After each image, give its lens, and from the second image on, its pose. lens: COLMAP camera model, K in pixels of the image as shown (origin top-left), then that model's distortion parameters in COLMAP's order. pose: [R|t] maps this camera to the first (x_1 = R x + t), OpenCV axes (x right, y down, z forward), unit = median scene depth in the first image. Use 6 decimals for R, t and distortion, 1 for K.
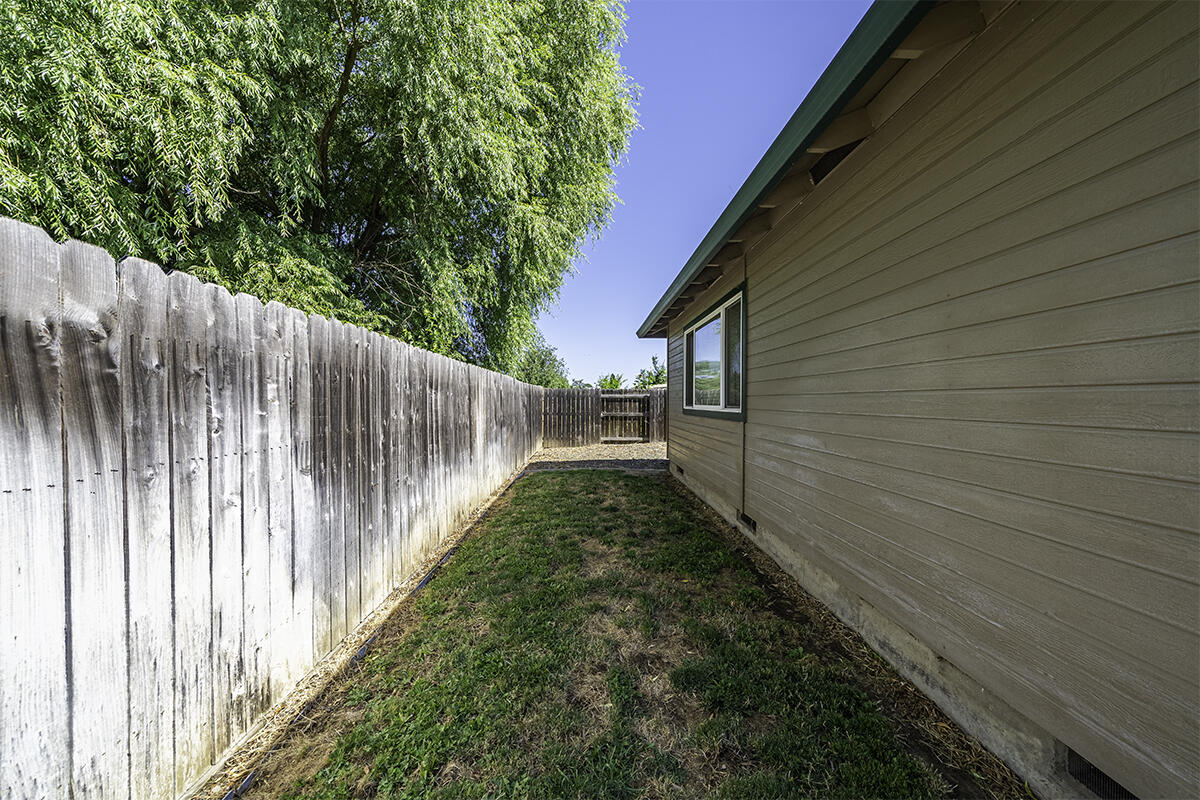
lens RADIAL K [[418.9, 0, 599.6], [0, 418.9, 403.6], [0, 0, 1]] dist [0.001531, -0.000784]
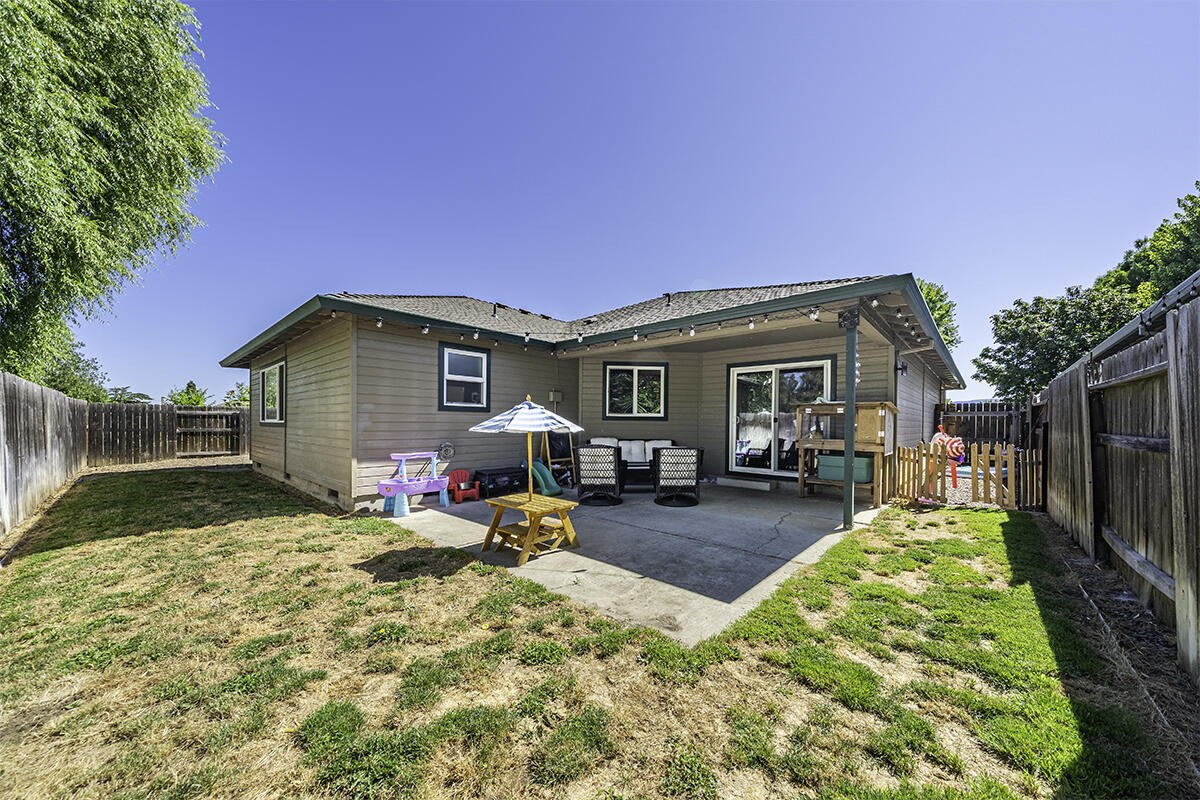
lens RADIAL K [[418.9, 0, 602.6], [0, 418.9, 427.4], [0, 0, 1]] dist [0.001531, -0.000784]
pose [[0.692035, -0.005478, 0.721843, -0.016674], [-0.001390, 0.999959, 0.008921, 0.008213], [-0.721862, -0.007177, 0.692000, -0.475691]]
